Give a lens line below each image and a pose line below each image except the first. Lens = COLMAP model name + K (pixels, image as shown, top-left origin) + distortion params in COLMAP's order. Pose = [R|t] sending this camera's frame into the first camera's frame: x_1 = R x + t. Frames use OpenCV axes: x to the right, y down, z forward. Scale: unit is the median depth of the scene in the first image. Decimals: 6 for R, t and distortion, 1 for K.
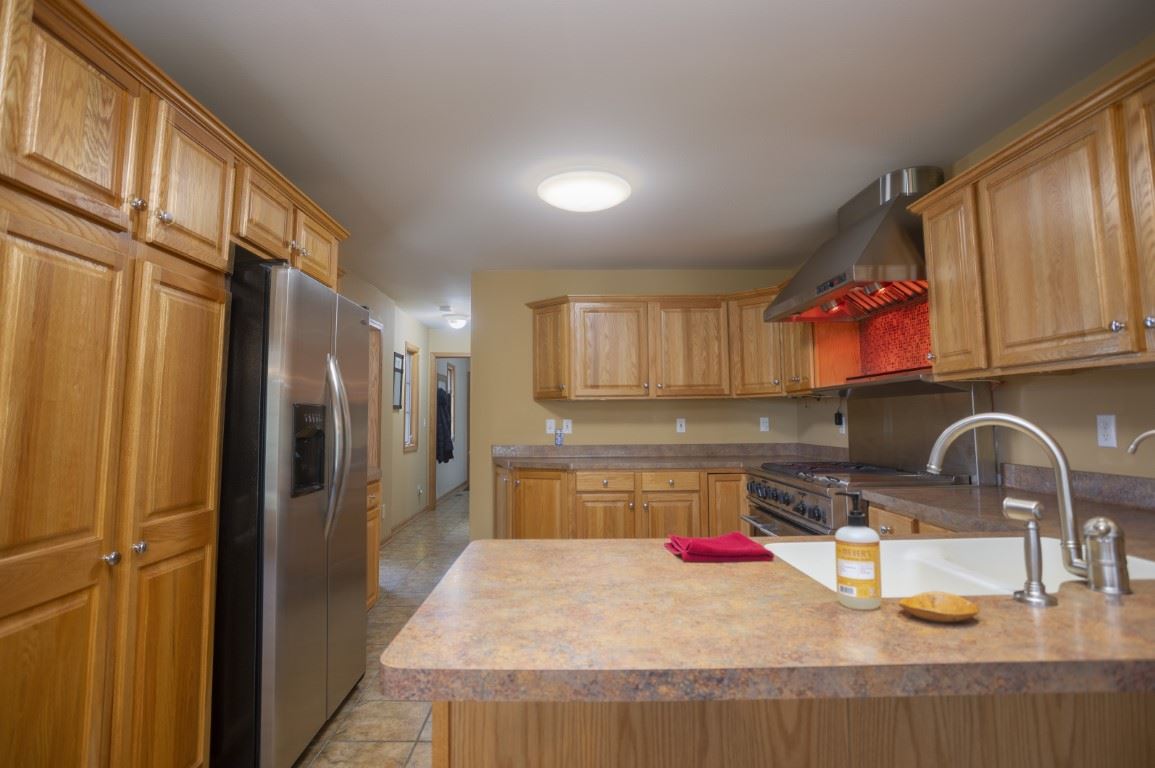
lens RADIAL K [[614.9, 0, 577.2], [0, 614.9, 366.4], [0, 0, 1]] dist [-0.058113, 0.047048]
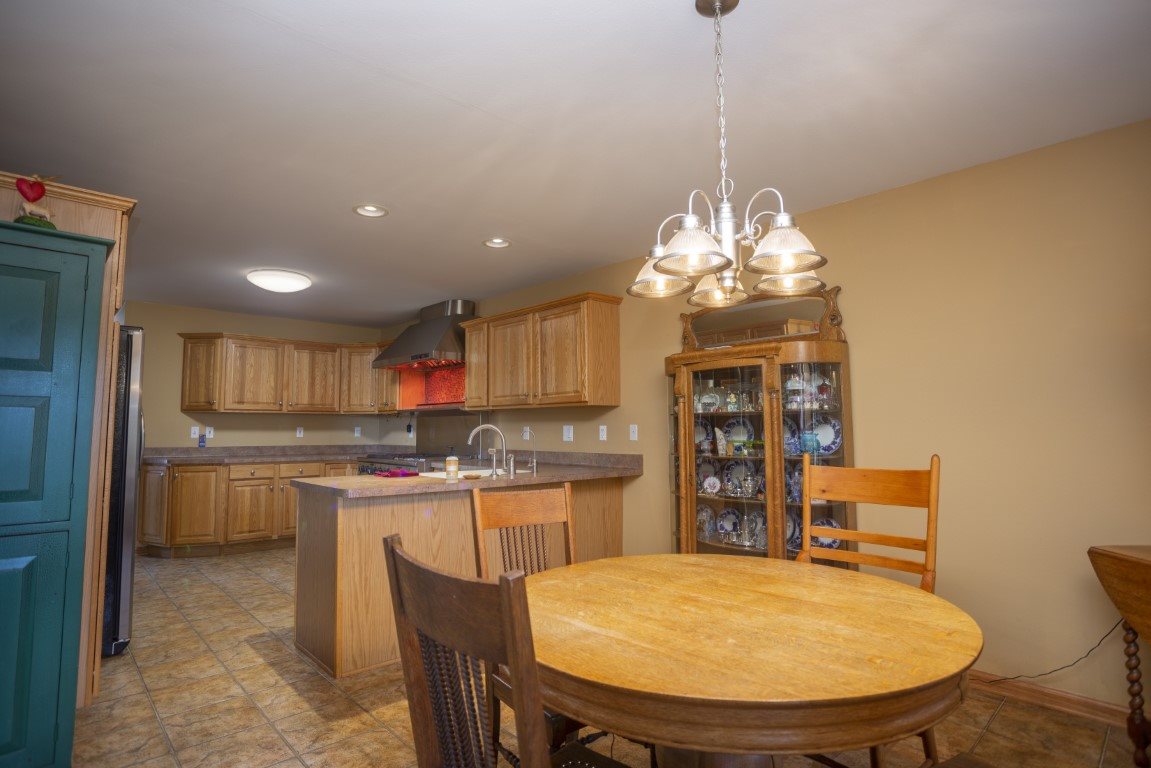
lens RADIAL K [[581.4, 0, 562.5], [0, 581.4, 381.5], [0, 0, 1]] dist [-0.083066, 0.037932]
pose [[0.747938, 0.058926, 0.661148, -0.291630], [-0.058164, 0.998039, -0.023153, -0.028087], [-0.661216, -0.021138, 0.749898, -0.429507]]
